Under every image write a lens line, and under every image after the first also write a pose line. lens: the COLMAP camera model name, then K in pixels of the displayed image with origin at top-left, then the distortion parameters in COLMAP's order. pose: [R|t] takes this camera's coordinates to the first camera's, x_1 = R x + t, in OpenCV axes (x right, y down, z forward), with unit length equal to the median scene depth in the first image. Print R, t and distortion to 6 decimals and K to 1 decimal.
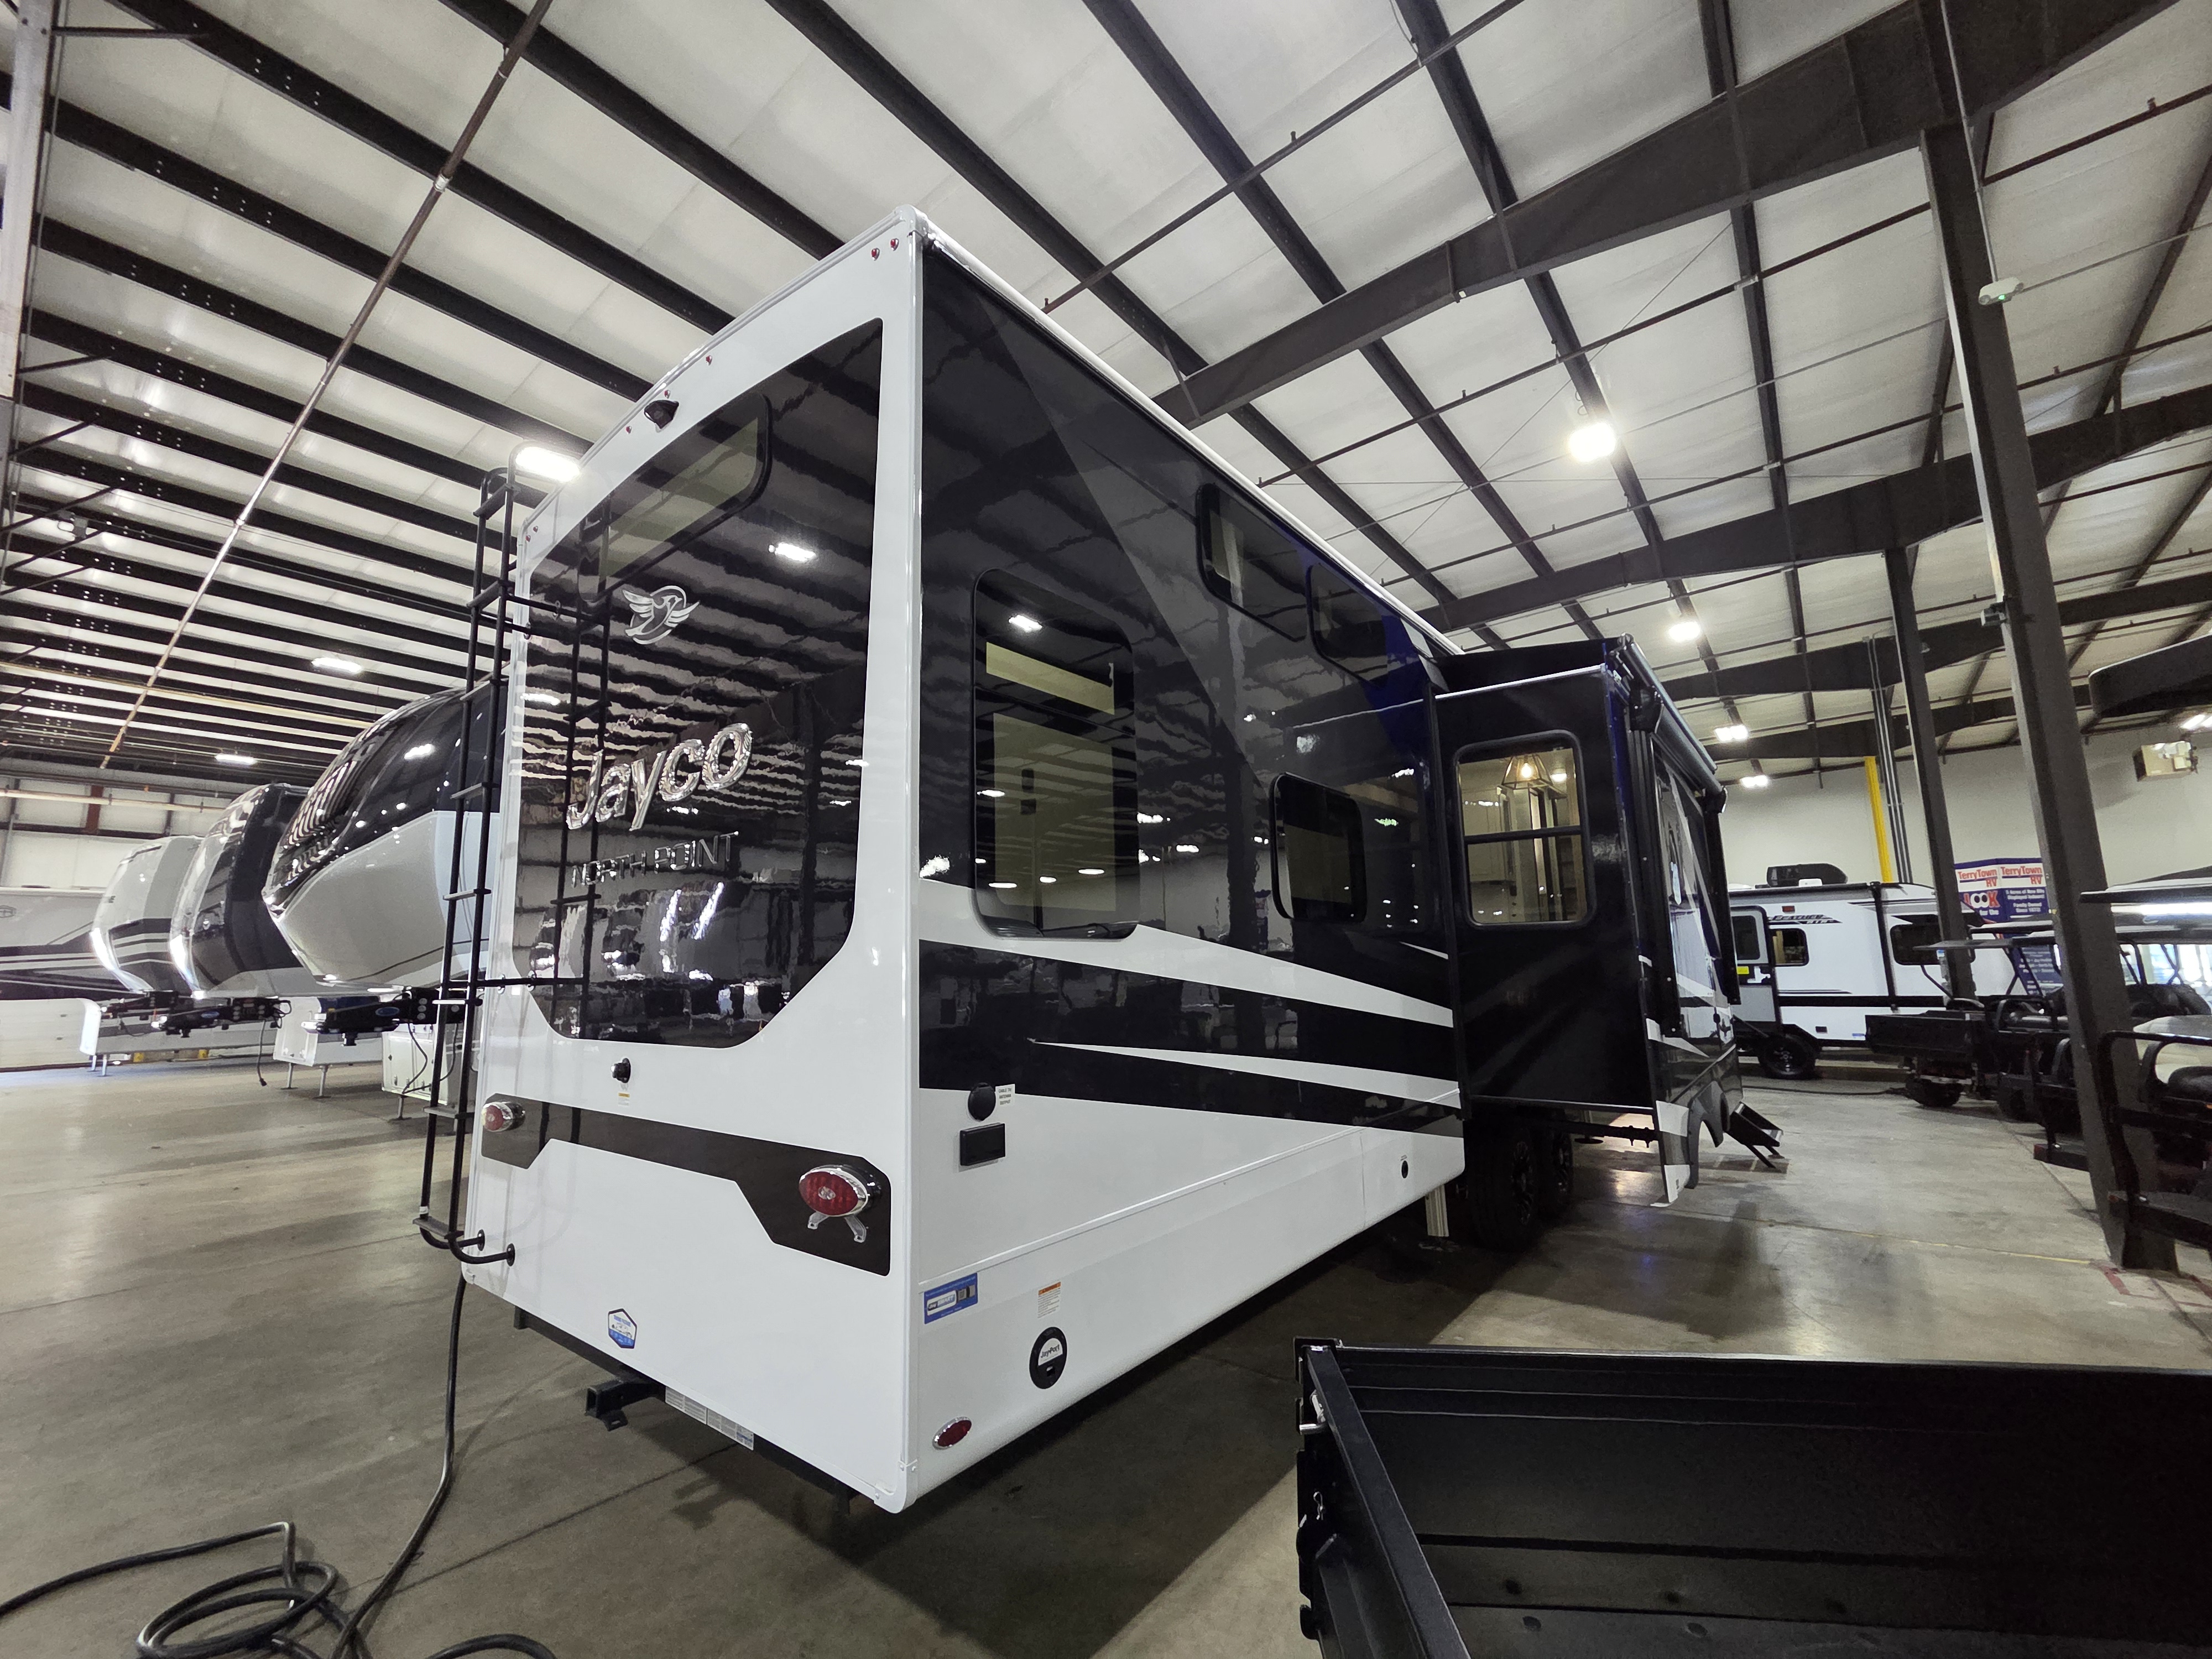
lens RADIAL K [[905.7, 0, 1110.4], [0, 905.7, 826.0], [0, 0, 1]] dist [0.001564, -0.000820]
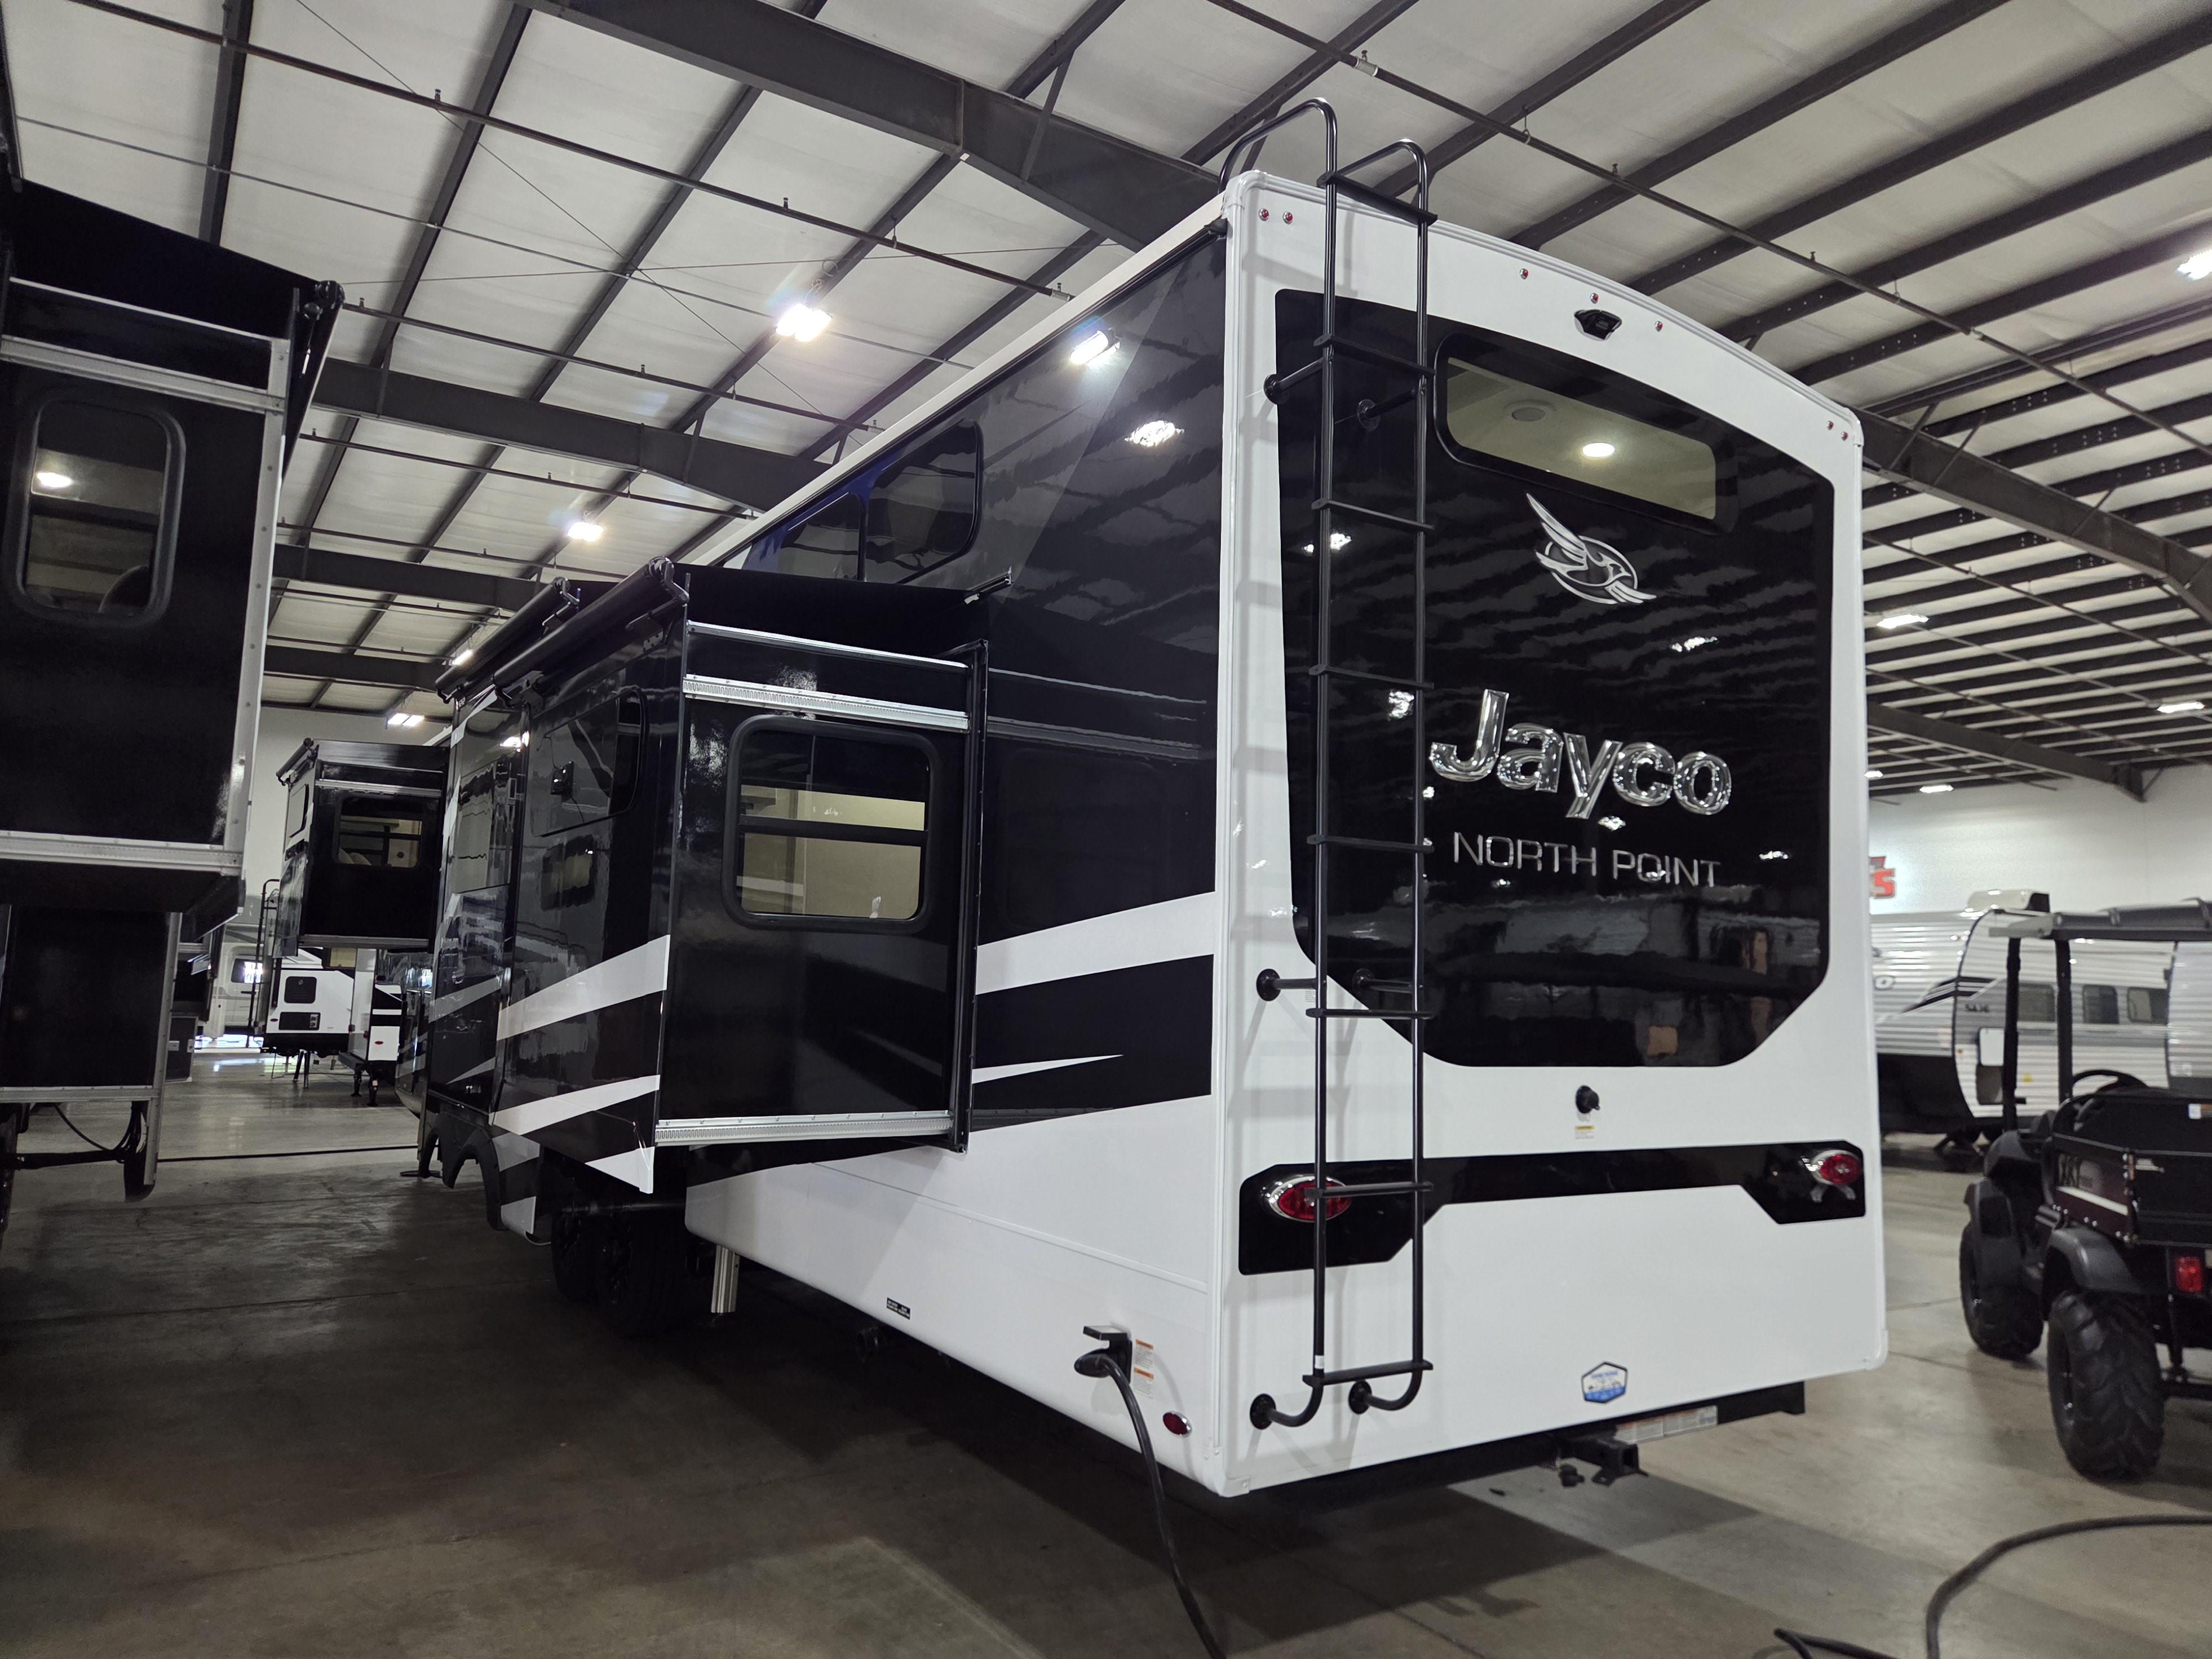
lens RADIAL K [[1484.2, 0, 1105.8], [0, 1484.2, 836.1], [0, 0, 1]] dist [0.064332, -0.054997]
pose [[0.321182, 0.133888, 0.937505, -2.007866], [-0.179145, 0.980672, -0.078679, 0.215767], [-0.929919, -0.142679, 0.338960, 0.962560]]
